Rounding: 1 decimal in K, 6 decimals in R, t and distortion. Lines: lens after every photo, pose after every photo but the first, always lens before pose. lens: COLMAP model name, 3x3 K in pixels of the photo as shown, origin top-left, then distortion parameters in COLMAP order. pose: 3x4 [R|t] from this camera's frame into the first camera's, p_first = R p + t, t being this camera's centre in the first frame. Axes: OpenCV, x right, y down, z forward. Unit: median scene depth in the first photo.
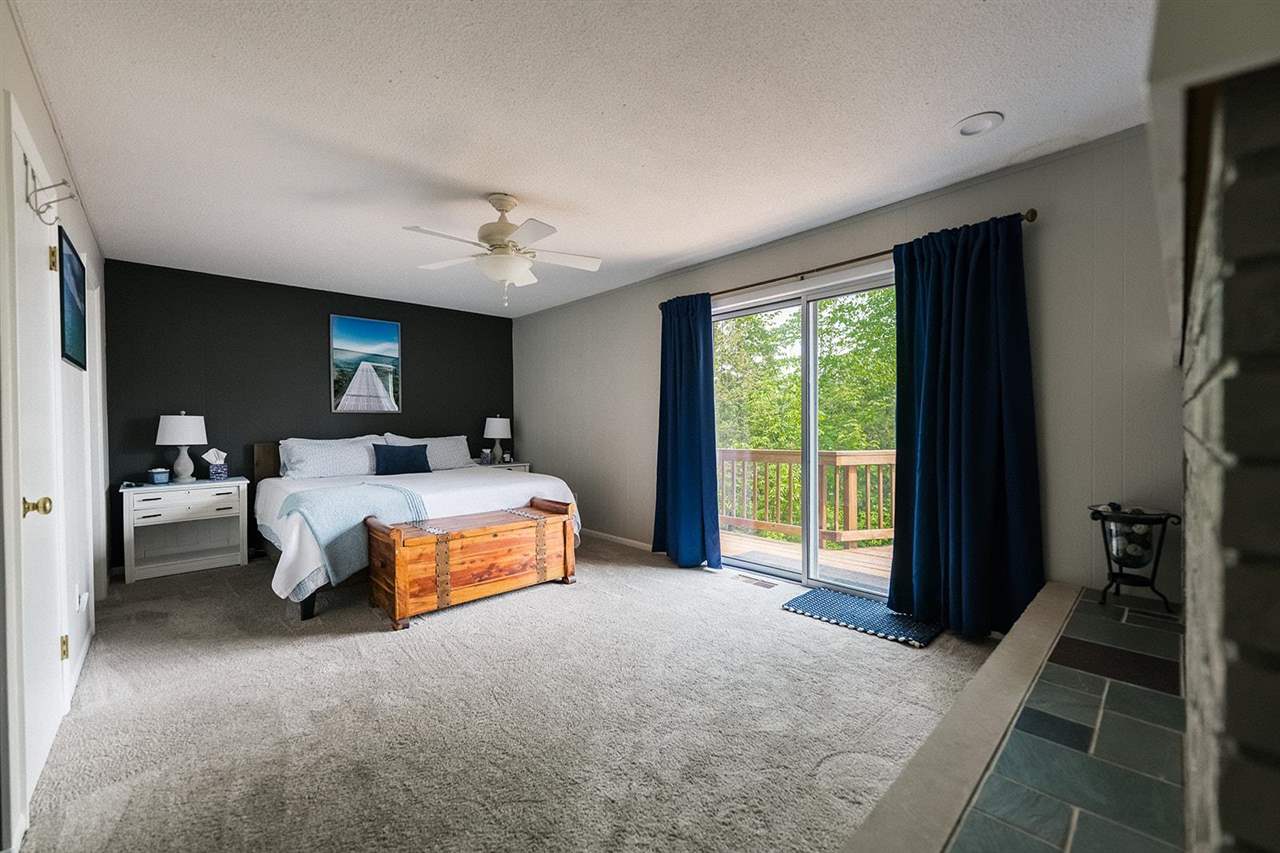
lens RADIAL K [[510.4, 0, 633.5], [0, 510.4, 422.1], [0, 0, 1]] dist [-0.000240, 0.000075]
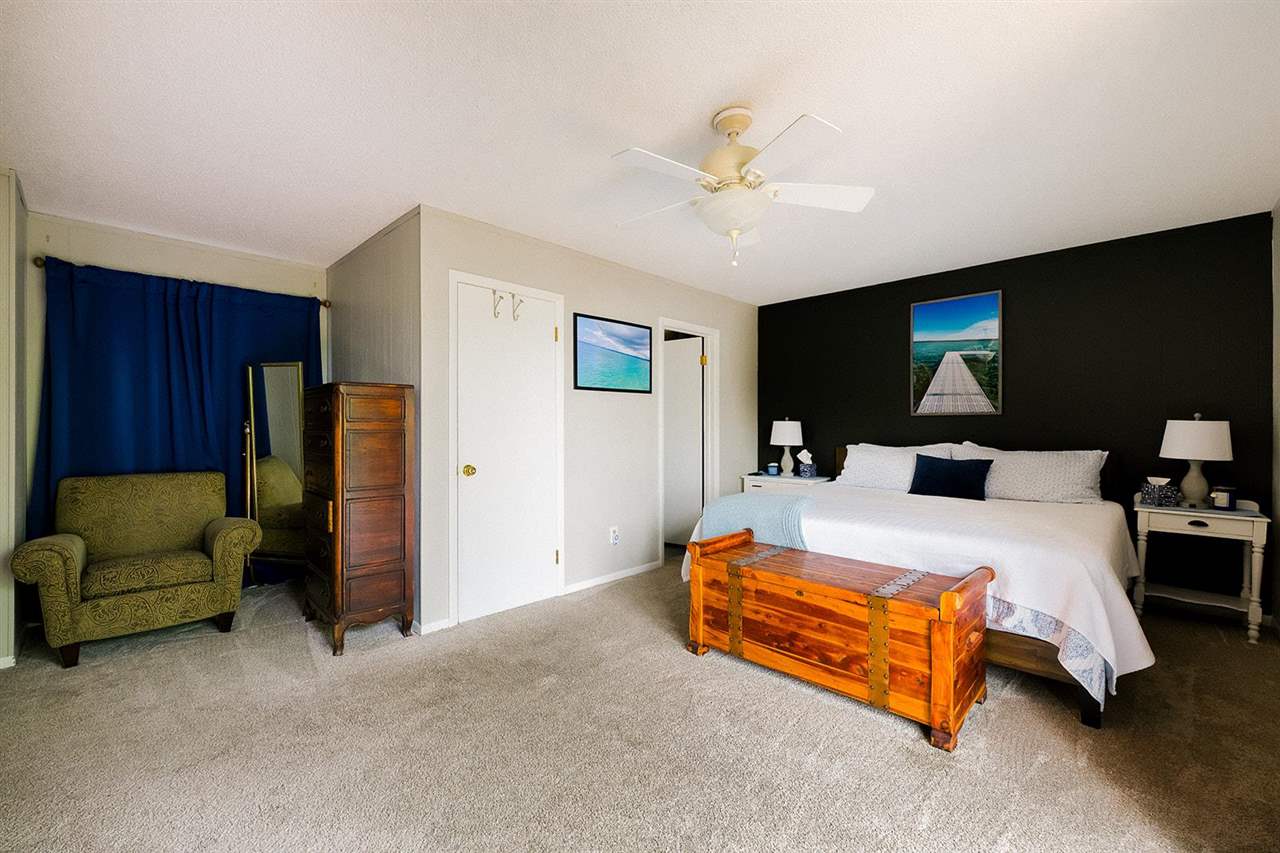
lens RADIAL K [[510.4, 0, 633.1], [0, 510.4, 430.9], [0, 0, 1]] dist [-0.000240, 0.000075]
pose [[0.066246, 0.011550, -0.997736, 0.295449], [-0.003894, 0.999928, 0.011317, -0.001487], [0.997796, 0.003136, 0.066287, 0.548070]]
